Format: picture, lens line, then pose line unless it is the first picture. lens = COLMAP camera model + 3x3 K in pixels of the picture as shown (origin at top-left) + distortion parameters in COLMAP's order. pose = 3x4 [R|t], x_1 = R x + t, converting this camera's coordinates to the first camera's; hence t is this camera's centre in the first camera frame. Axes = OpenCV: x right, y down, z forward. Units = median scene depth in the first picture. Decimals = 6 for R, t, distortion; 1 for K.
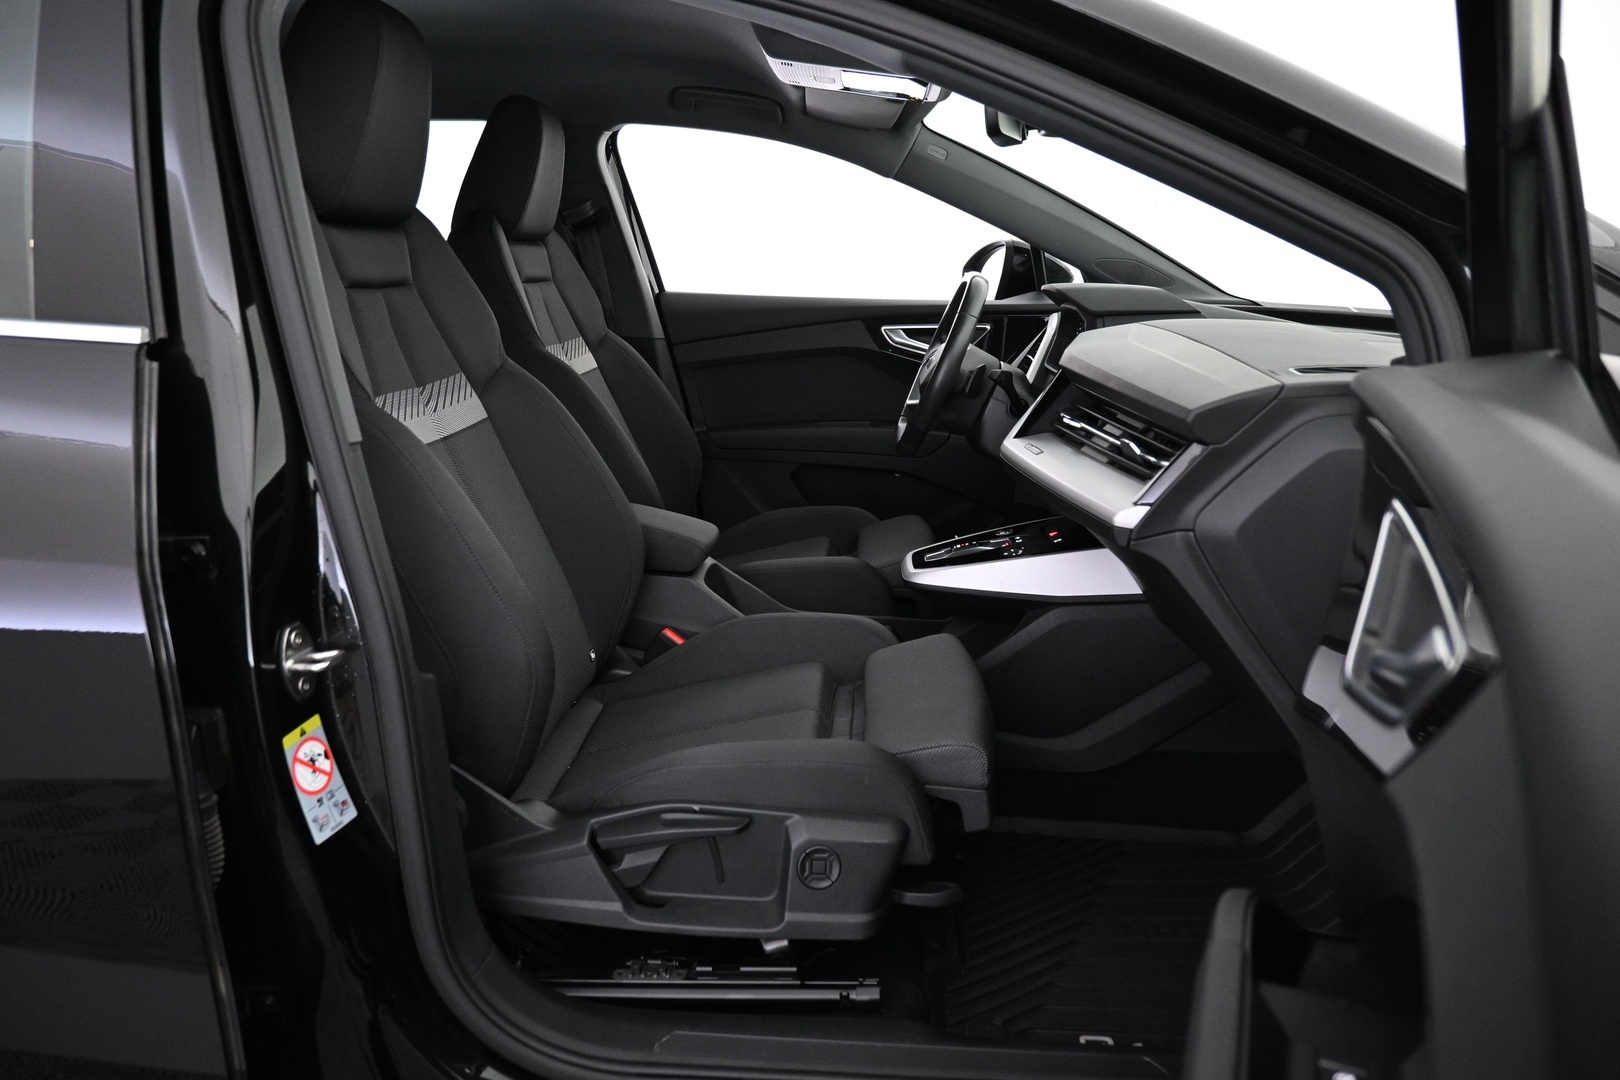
lens RADIAL K [[1113.8, 0, 809.9], [0, 1113.8, 513.7], [0, 0, 1]] dist [-0.000931, -0.003027]
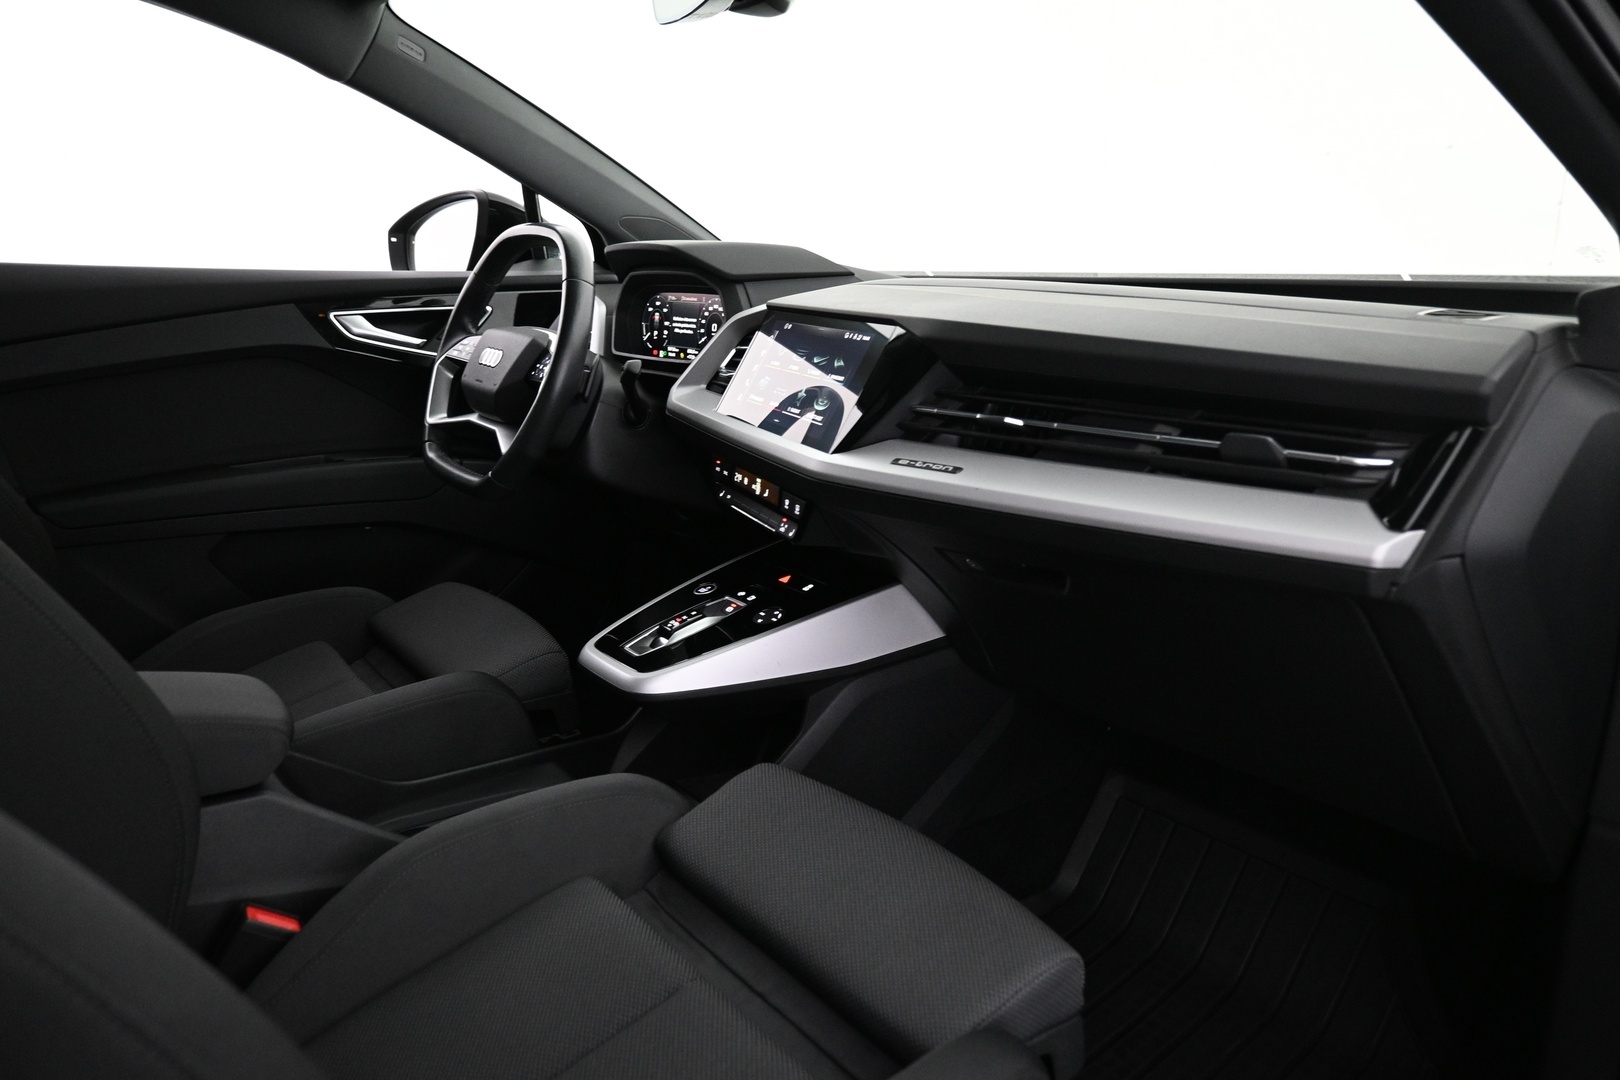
lens RADIAL K [[1113.8, 0, 809.9], [0, 1113.8, 513.7], [0, 0, 1]] dist [-0.000931, -0.003027]
pose [[0.750801, -0.146163, 0.644154, -0.176712], [0.144011, 0.987972, 0.056324, -0.048079], [-0.644639, 0.050477, 0.762819, 0.335475]]
